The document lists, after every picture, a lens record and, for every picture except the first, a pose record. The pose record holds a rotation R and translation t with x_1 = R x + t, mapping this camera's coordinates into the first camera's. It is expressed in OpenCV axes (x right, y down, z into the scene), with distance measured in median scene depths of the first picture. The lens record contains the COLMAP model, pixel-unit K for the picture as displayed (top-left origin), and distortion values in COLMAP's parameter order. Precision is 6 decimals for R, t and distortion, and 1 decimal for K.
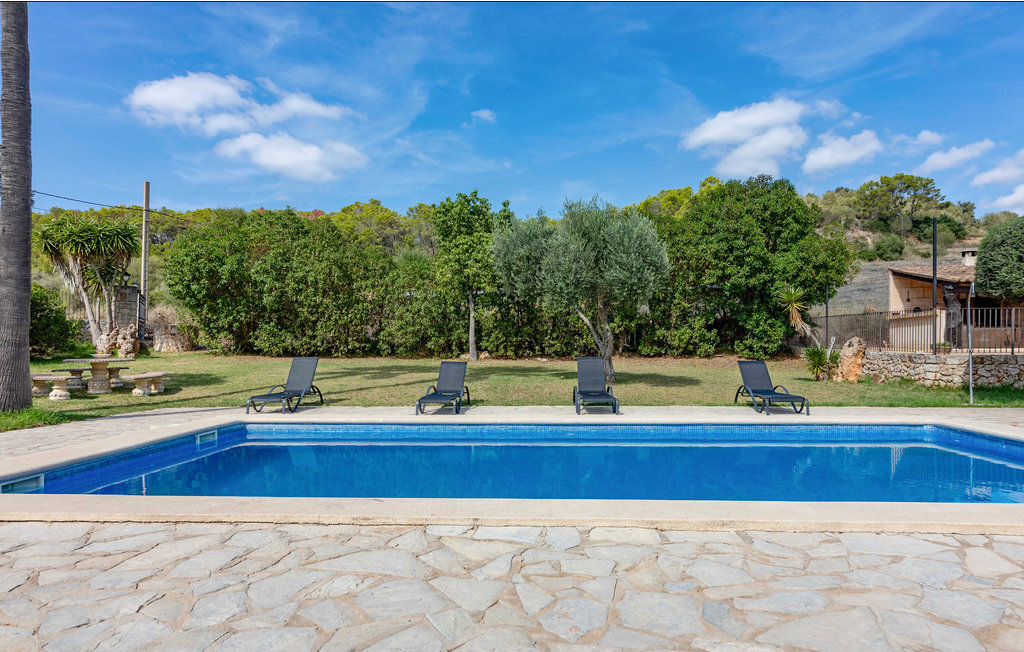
lens RADIAL K [[616.9, 0, 508.0], [0, 616.9, 327.9], [0, 0, 1]] dist [0.014097, -0.007478]
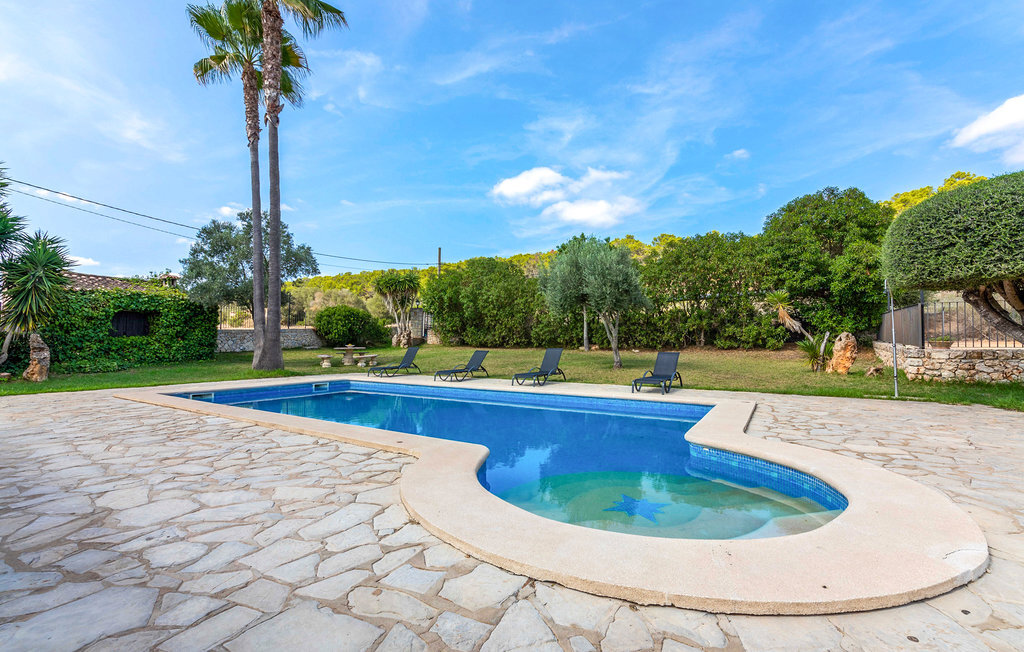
lens RADIAL K [[443.9, 0, 495.3], [0, 443.9, 313.2], [0, 0, 1]] dist [0.001306, -0.000411]
pose [[0.858341, -0.032291, -0.512063, 0.289604], [0.014665, 0.999154, -0.038424, 0.001744], [0.512871, 0.025472, 0.858088, 0.010861]]
